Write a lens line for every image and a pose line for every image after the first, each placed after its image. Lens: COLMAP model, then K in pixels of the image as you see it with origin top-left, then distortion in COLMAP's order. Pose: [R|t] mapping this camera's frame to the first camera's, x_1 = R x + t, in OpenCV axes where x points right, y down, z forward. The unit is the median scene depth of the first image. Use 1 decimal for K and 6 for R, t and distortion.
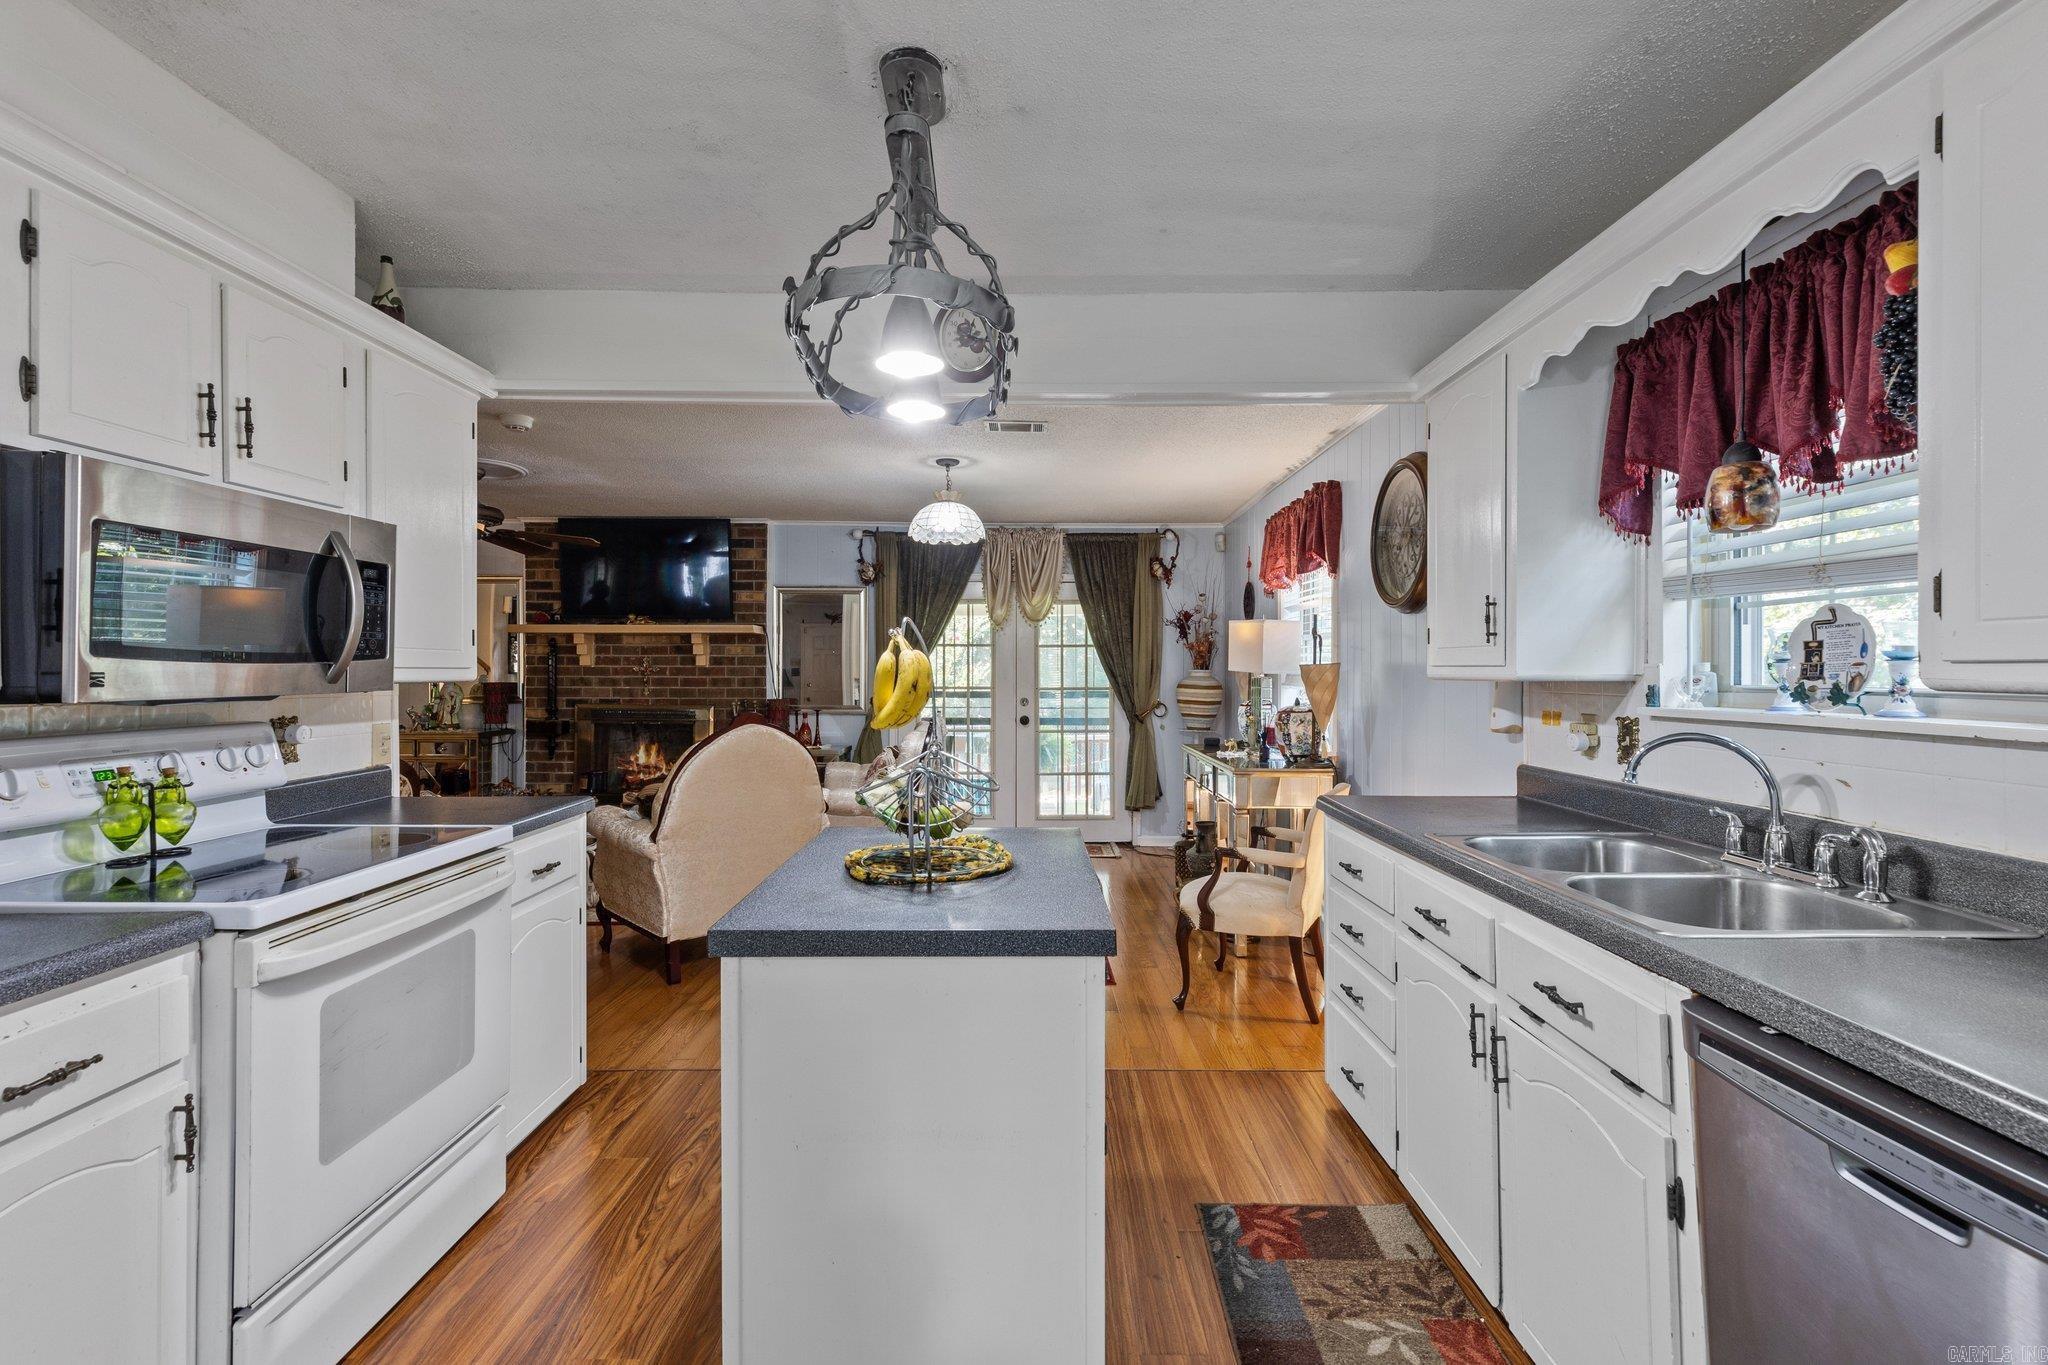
lens RADIAL K [[927.8, 0, 1025.3], [0, 927.8, 676.6], [0, 0, 1]] dist [0.005184, -0.000887]
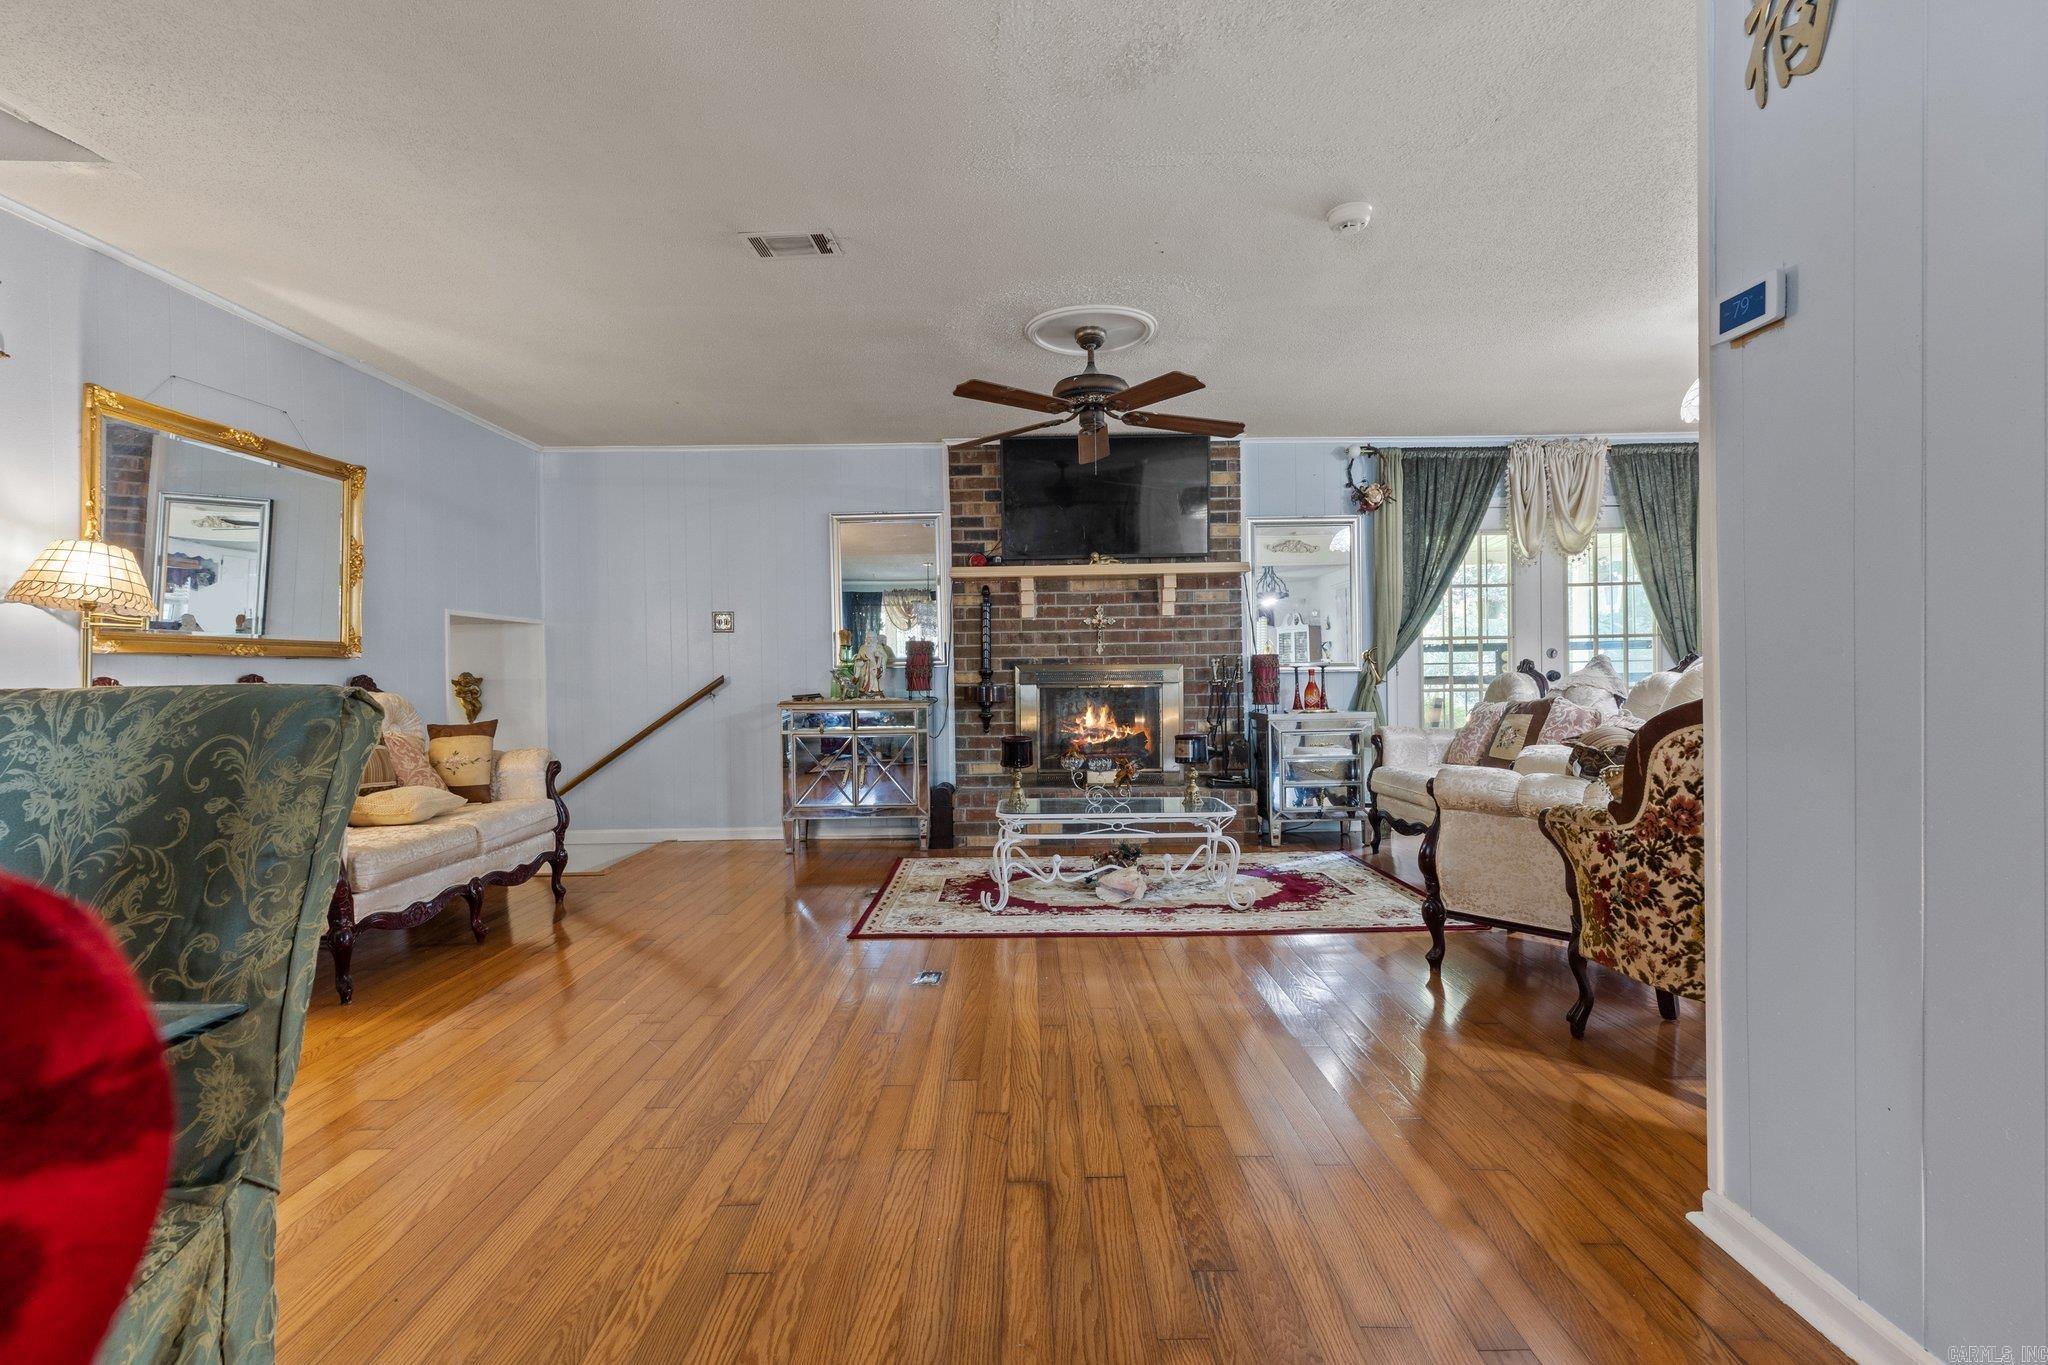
lens RADIAL K [[927.8, 0, 1026.9], [0, 927.8, 677.8], [0, 0, 1]] dist [0.005184, -0.000887]
pose [[0.999800, -0.018827, -0.006805, -1.179575], [0.018833, 0.999822, 0.000861, 0.101134], [0.006788, -0.000989, 0.999976, 0.448984]]
